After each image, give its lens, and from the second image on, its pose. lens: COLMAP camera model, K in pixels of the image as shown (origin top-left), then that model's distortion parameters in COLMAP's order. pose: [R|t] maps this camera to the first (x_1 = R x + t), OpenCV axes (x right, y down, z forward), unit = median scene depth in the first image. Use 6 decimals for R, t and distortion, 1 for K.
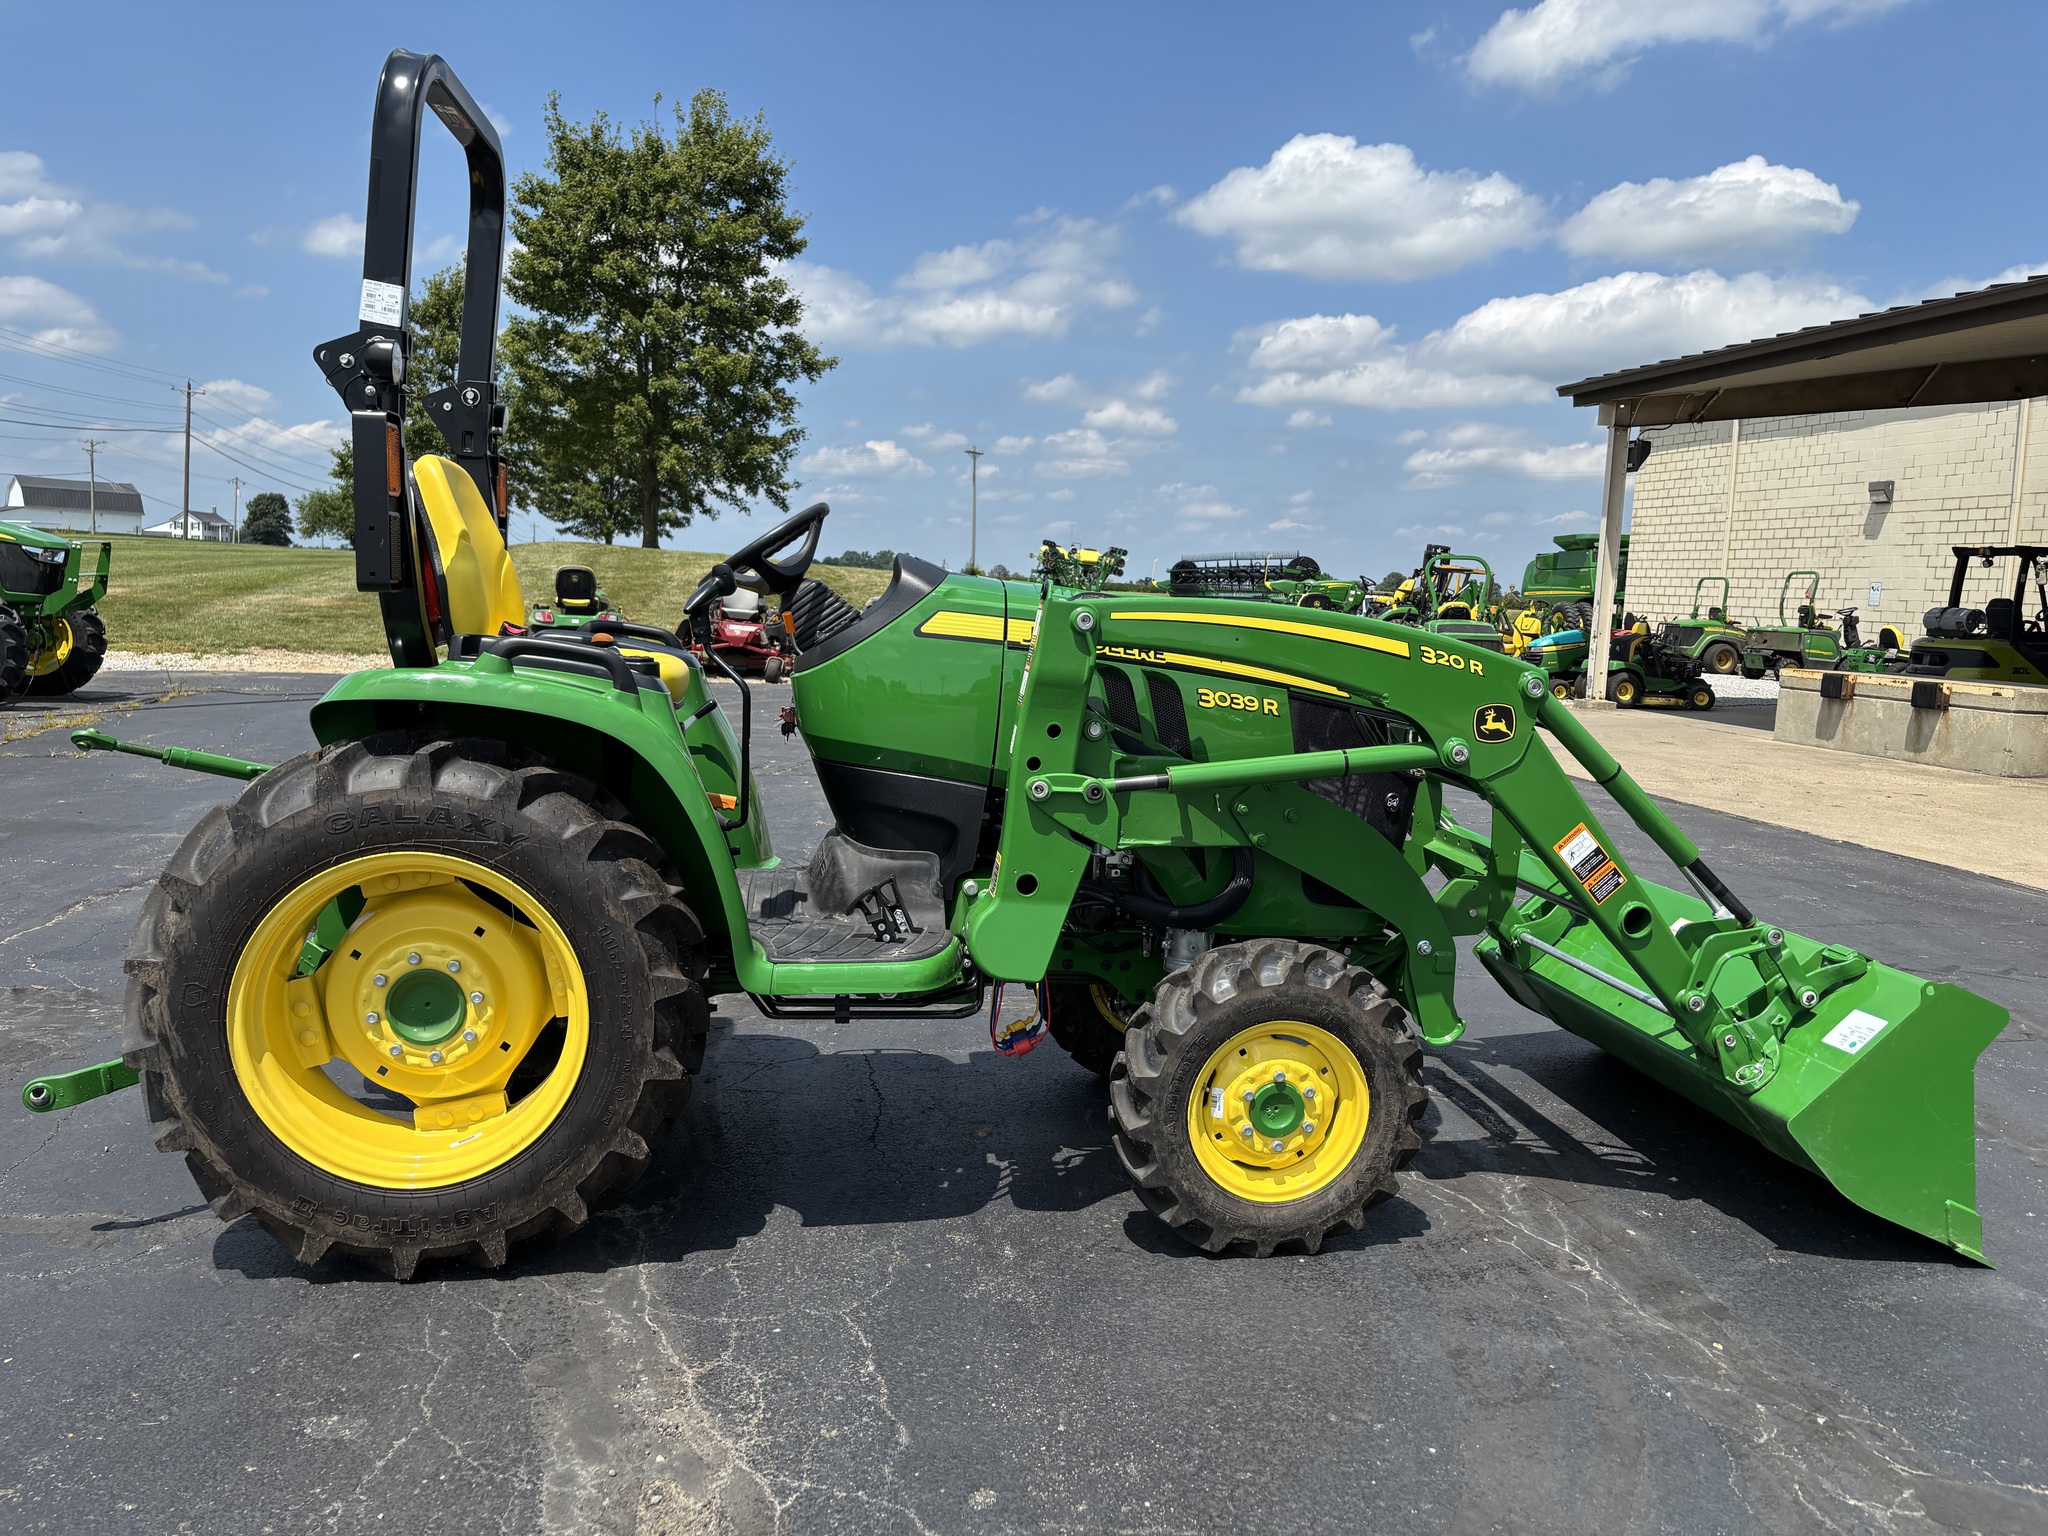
lens RADIAL K [[1567.0, 0, 1024.0], [0, 1567.0, 768.0], [0, 0, 1]] dist [0.047354, -0.055322]
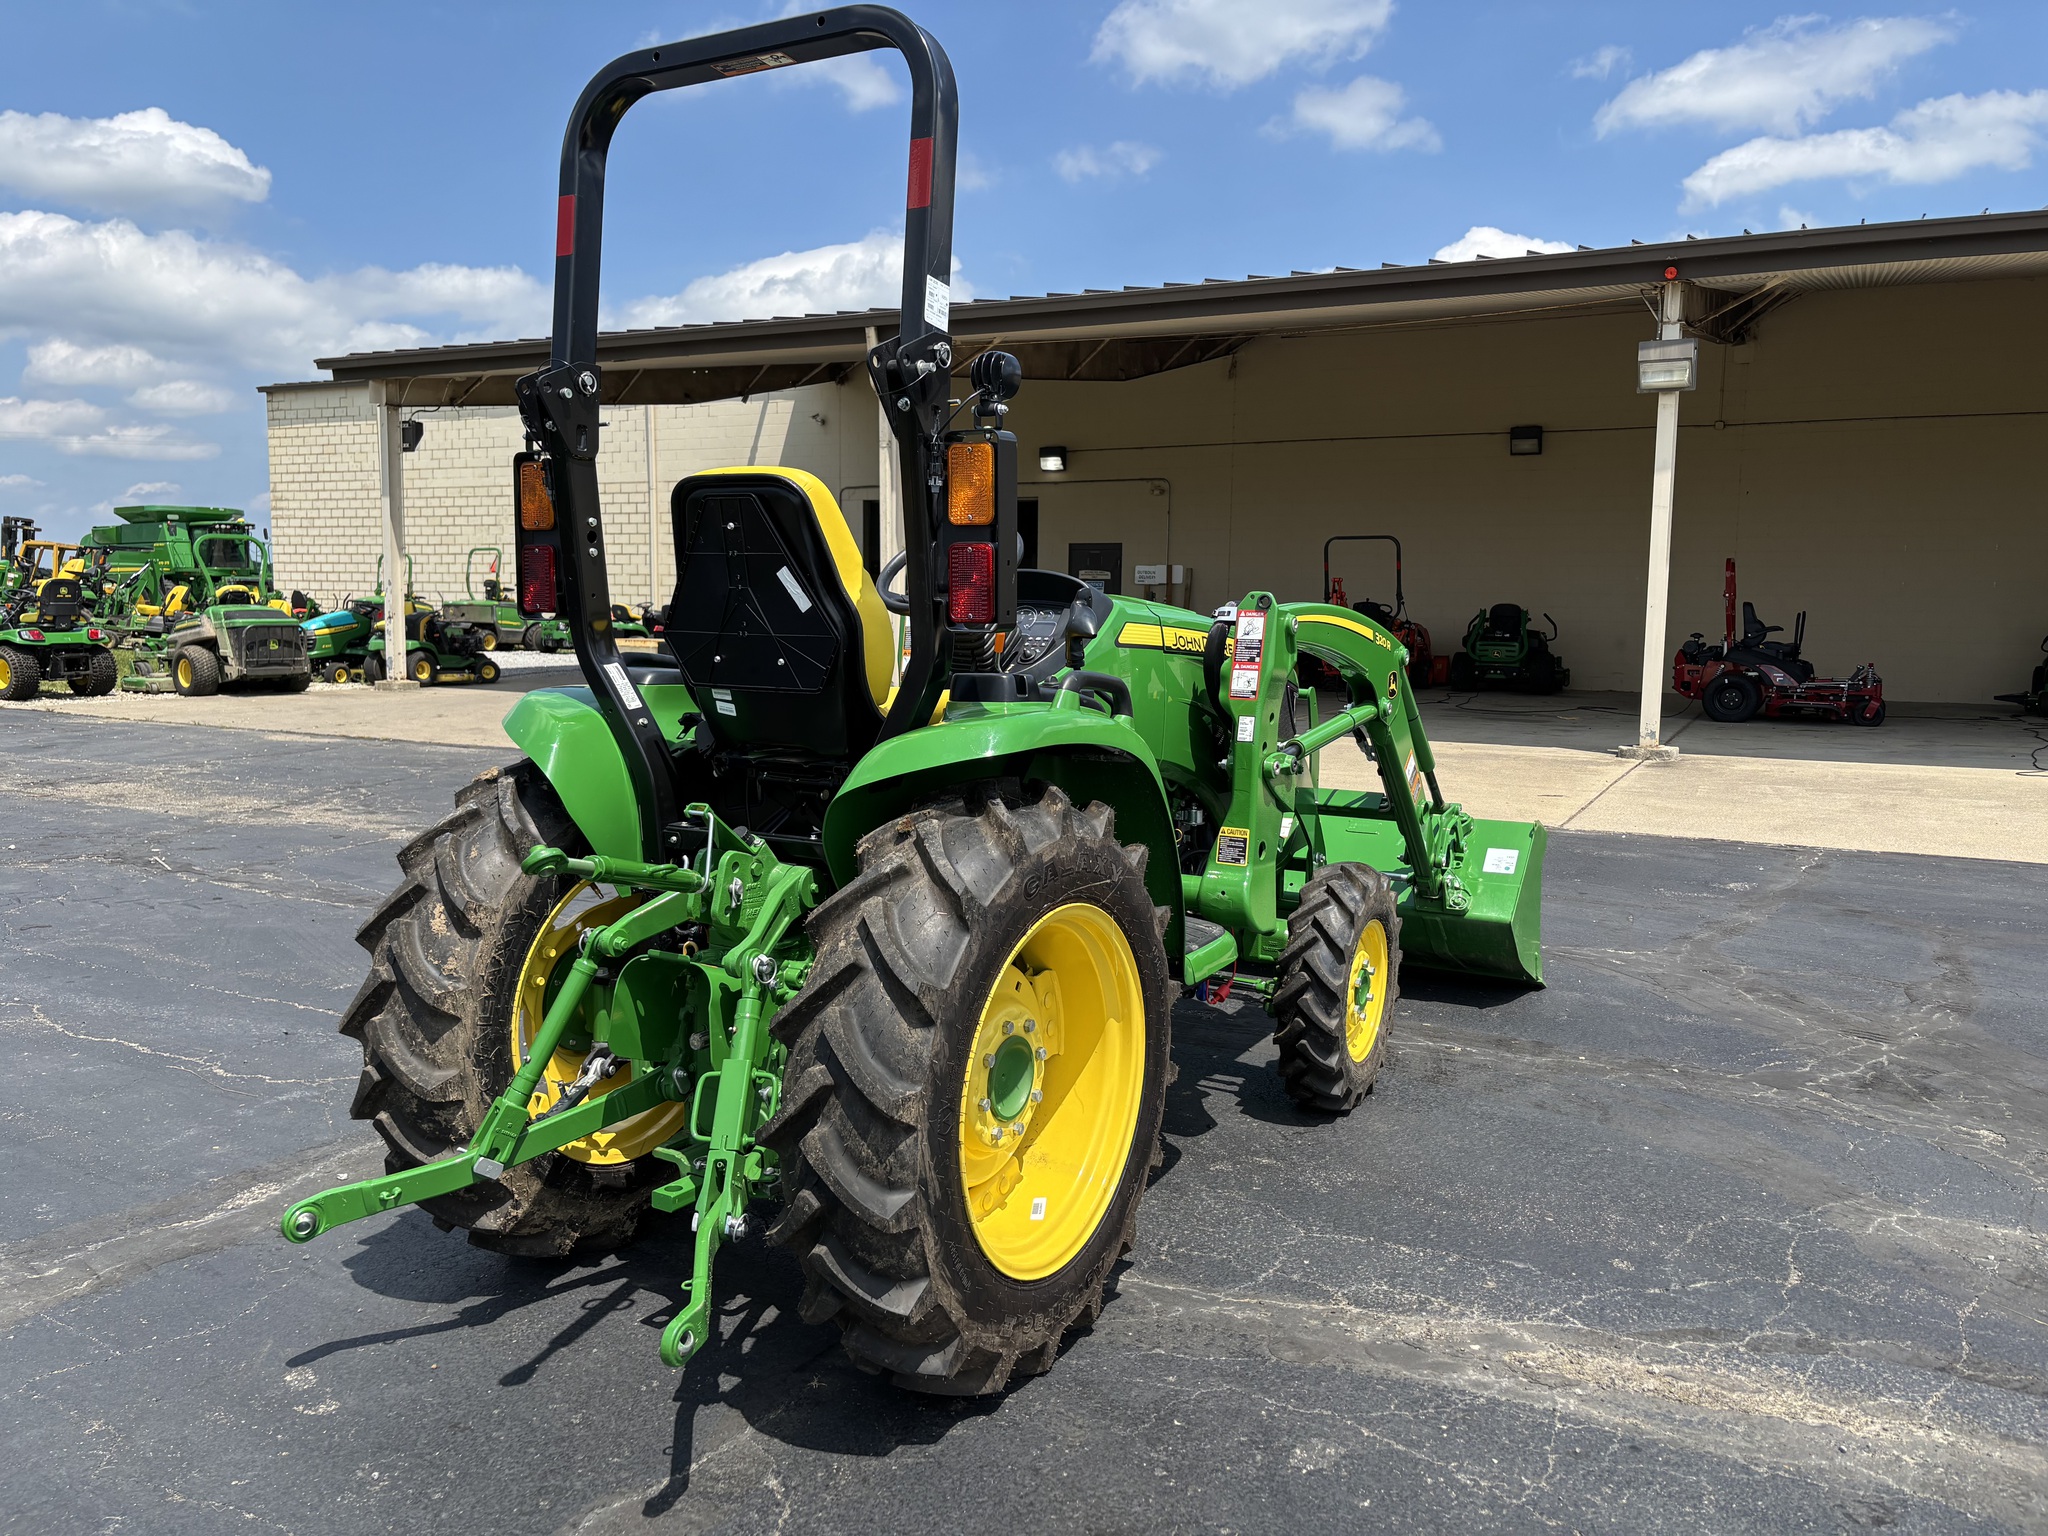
lens RADIAL K [[1560.2, 0, 1041.8], [0, 1560.2, 771.6], [0, 0, 1]] dist [0.054012, -0.061093]
pose [[0.615300, -0.120892, 0.778968, -0.173229], [0.104765, 0.991946, 0.071192, -0.014642], [-0.781300, 0.037805, 0.623010, 0.066962]]
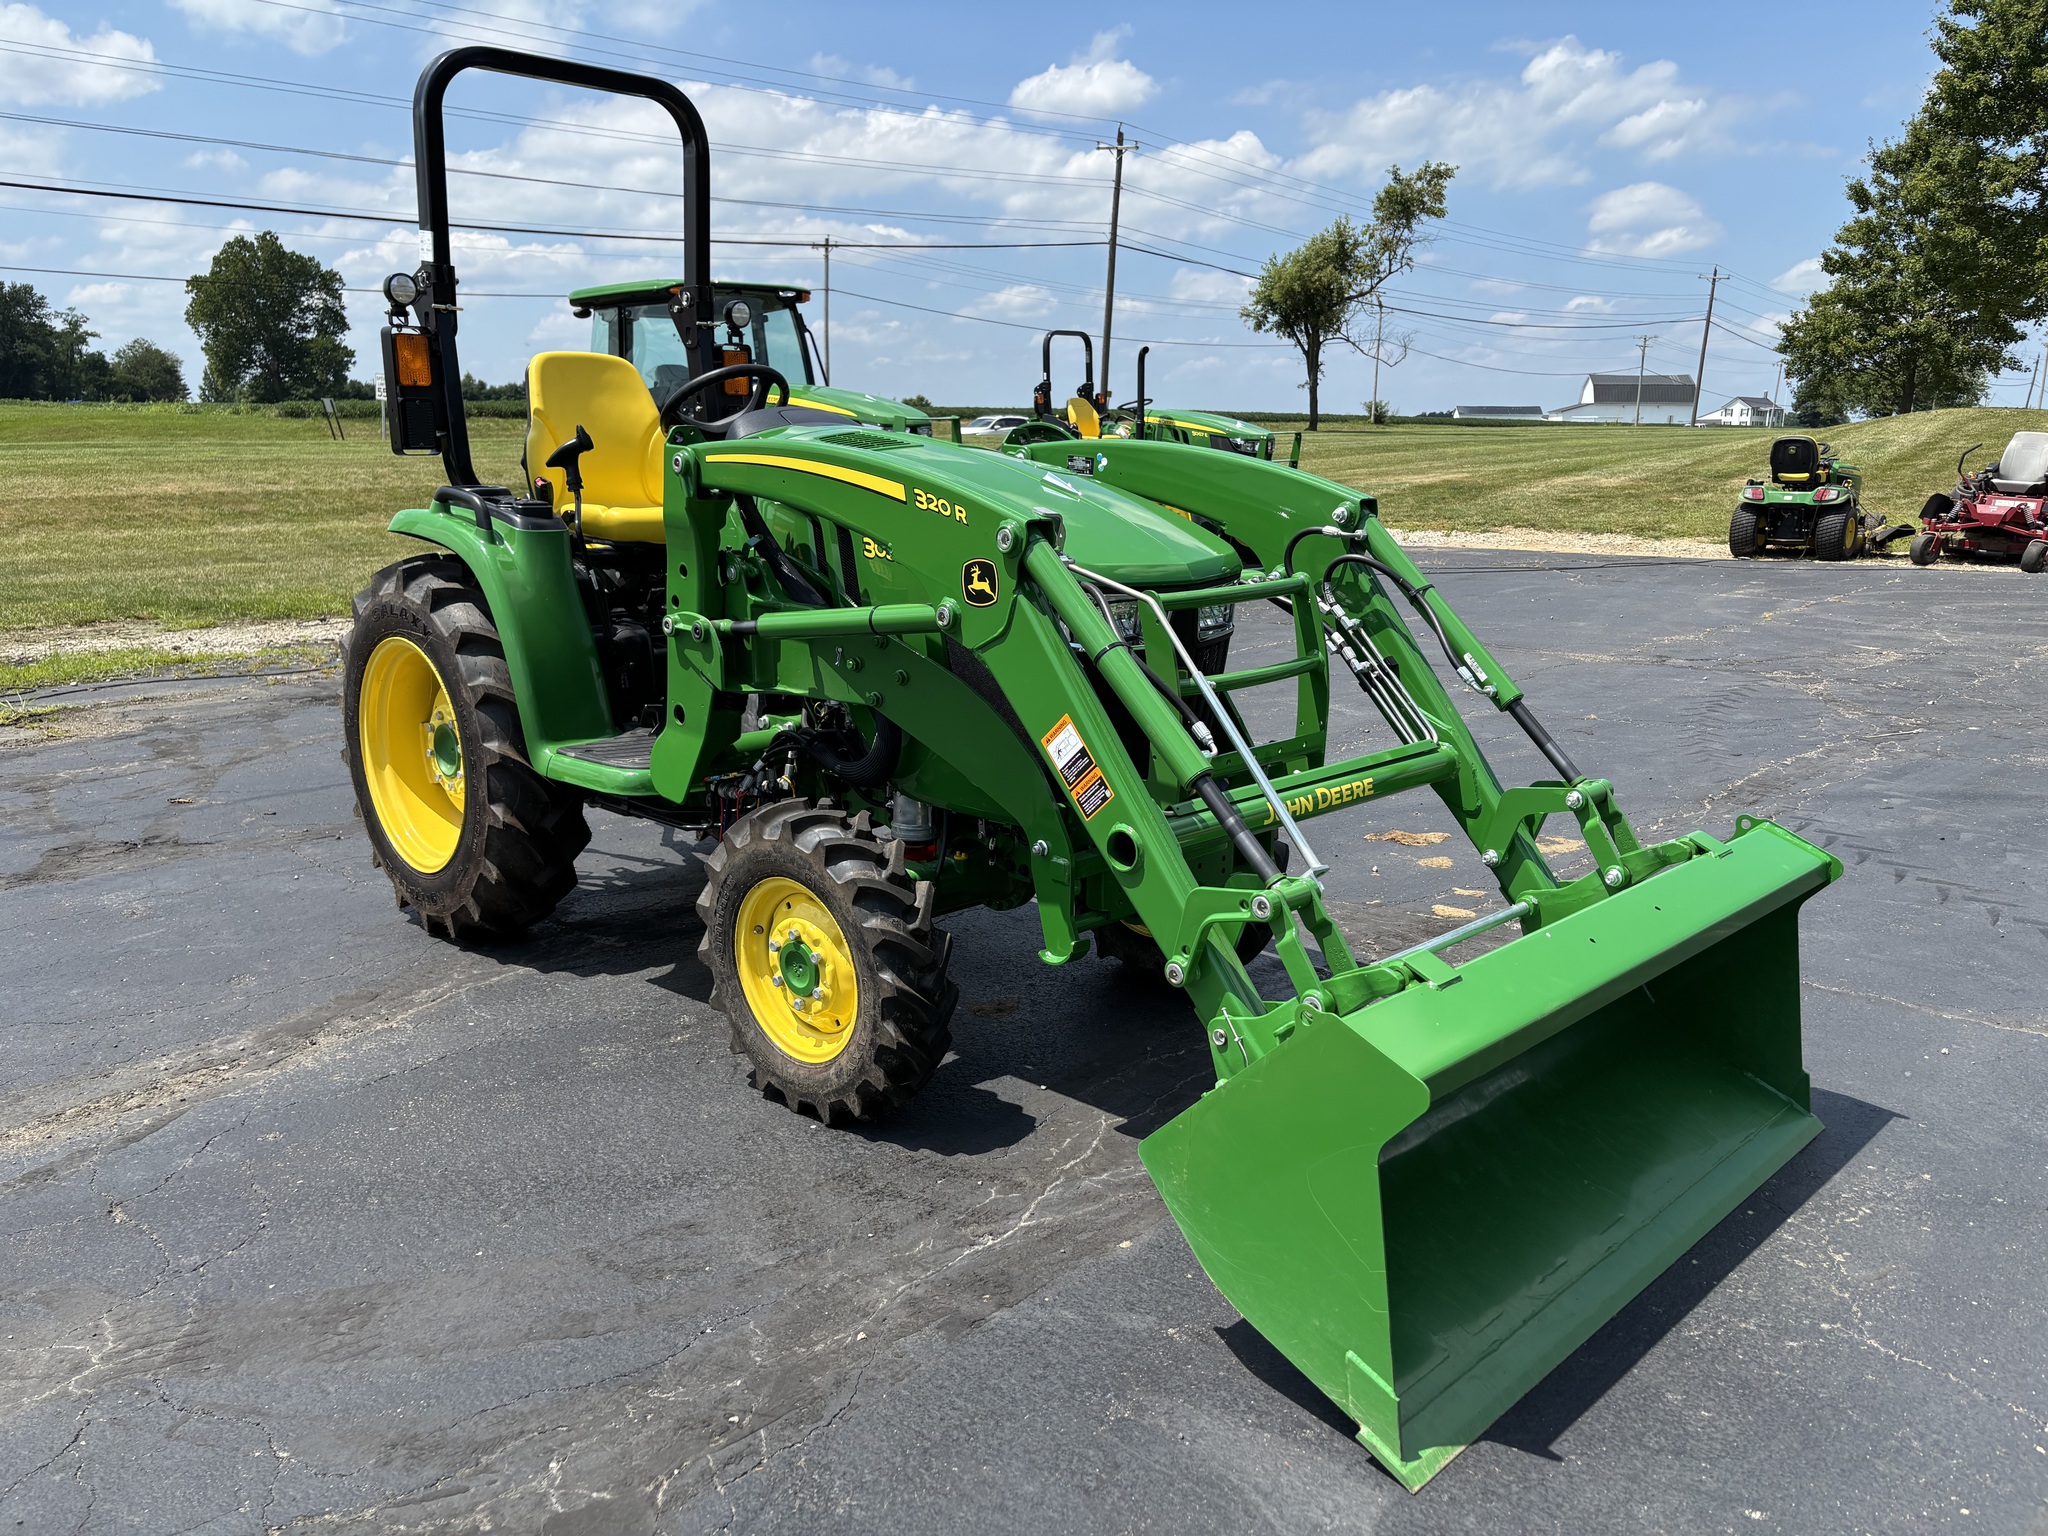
lens RADIAL K [[1541.0, 0, 1025.0], [0, 1541.0, 797.4], [0, 0, 1]] dist [0.086849, -0.088362]
pose [[0.606860, 0.143560, -0.781736, 0.166872], [-0.072322, 0.989446, 0.125561, -0.003469], [0.791511, -0.019662, 0.610838, 0.088266]]
